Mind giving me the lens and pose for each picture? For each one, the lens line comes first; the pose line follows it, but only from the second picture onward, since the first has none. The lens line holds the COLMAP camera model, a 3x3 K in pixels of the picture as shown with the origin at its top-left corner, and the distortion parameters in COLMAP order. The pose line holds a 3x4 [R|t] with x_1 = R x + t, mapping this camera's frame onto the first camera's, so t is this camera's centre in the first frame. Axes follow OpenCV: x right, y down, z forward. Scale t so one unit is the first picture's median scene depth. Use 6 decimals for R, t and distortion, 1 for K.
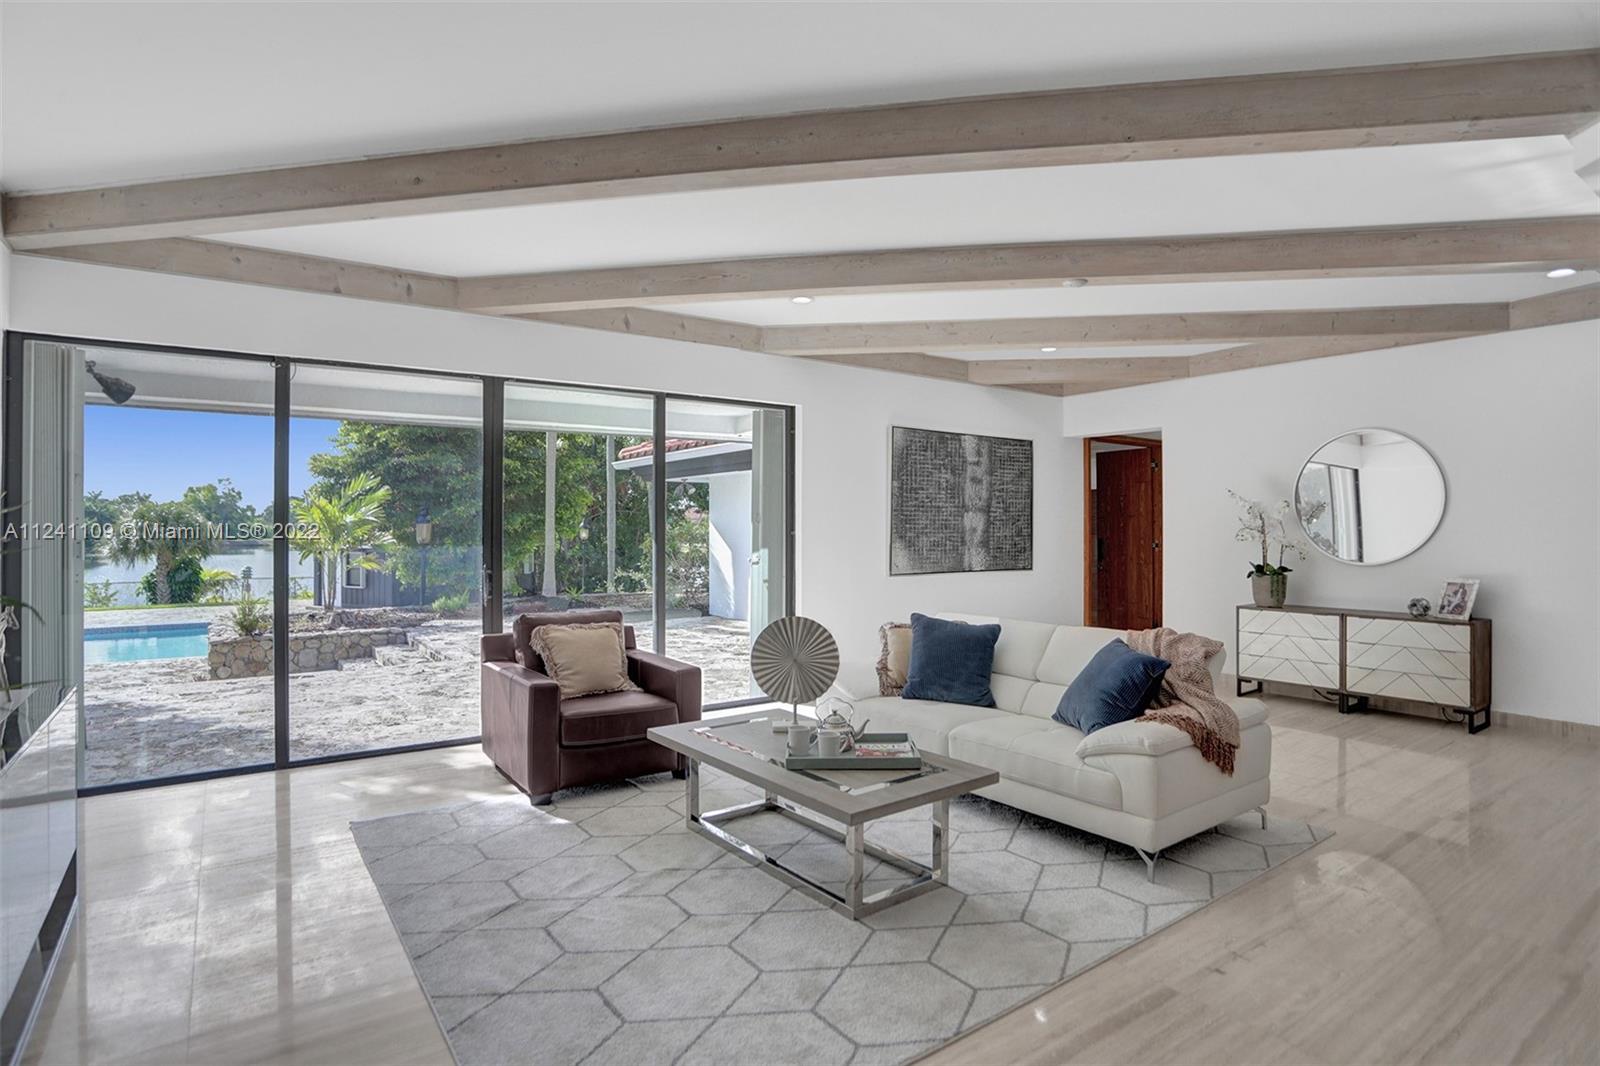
lens RADIAL K [[810.2, 0, 785.3], [0, 810.2, 530.3], [0, 0, 1]] dist [-0.031857, -0.001077]
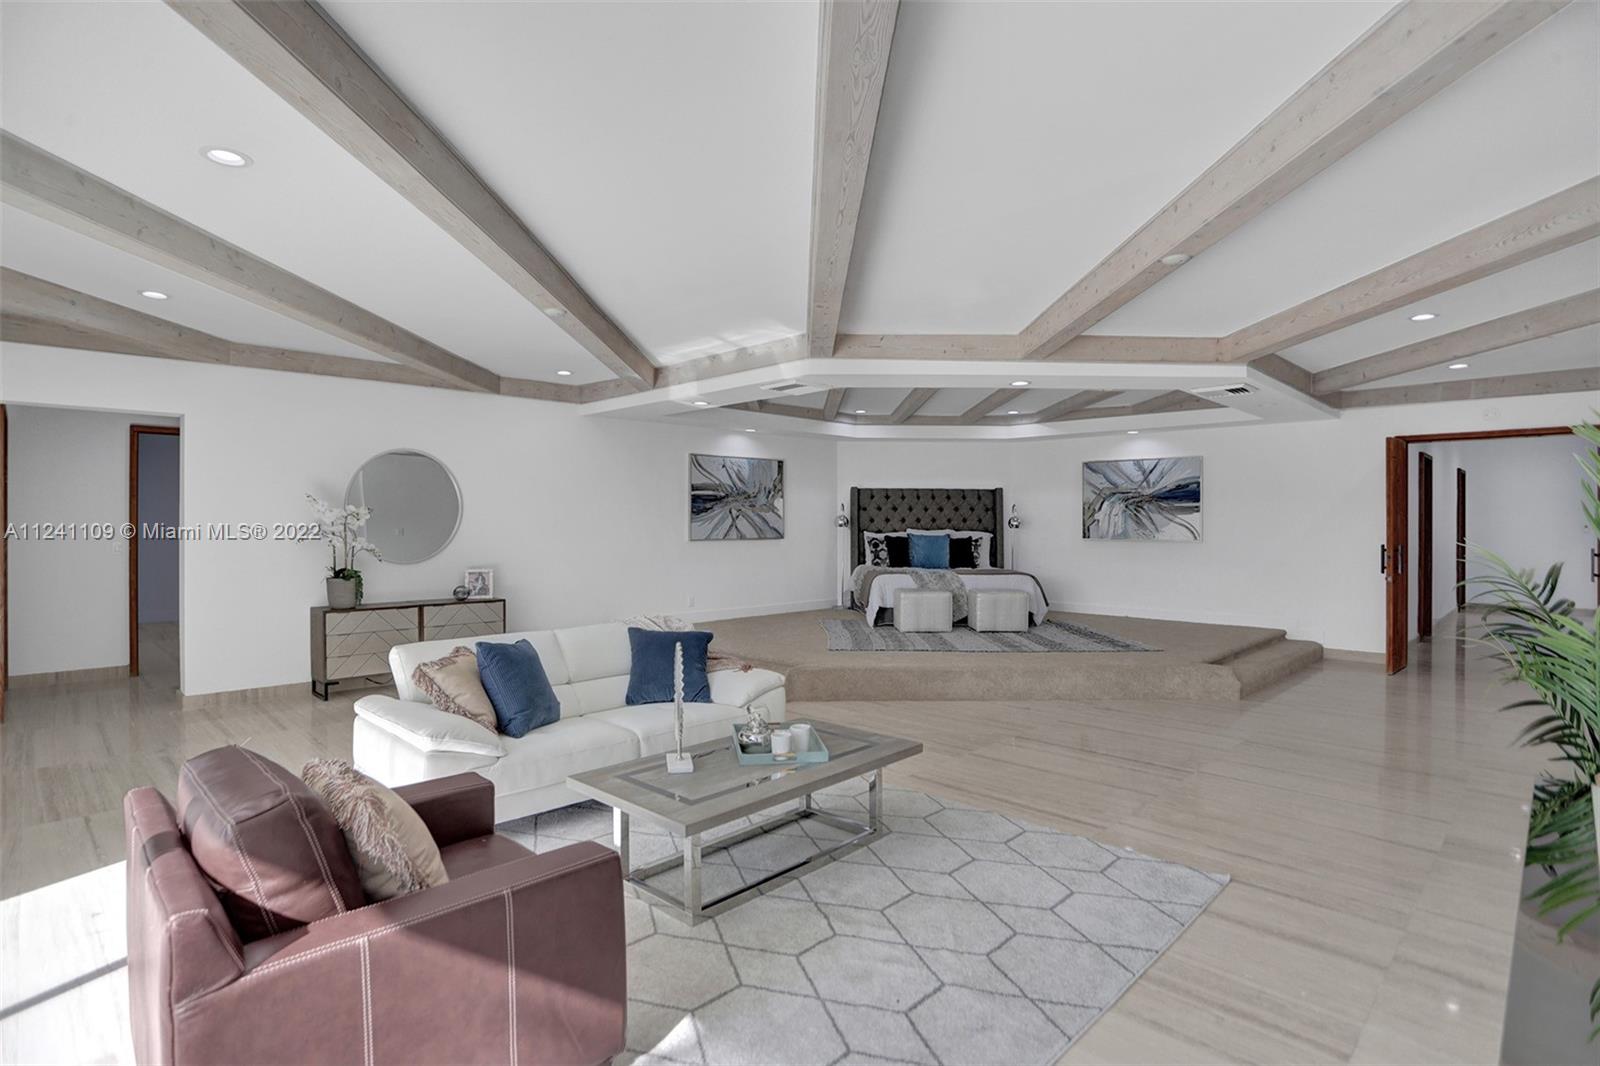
lens RADIAL K [[810.2, 0, 794.8], [0, 810.2, 526.2], [0, 0, 1]] dist [-0.031857, -0.001077]
pose [[-0.167194, -0.007522, 0.985895, -0.617084], [0.000119, 0.999971, 0.007650, -0.023450], [-0.985924, 0.001396, -0.167188, 0.694611]]
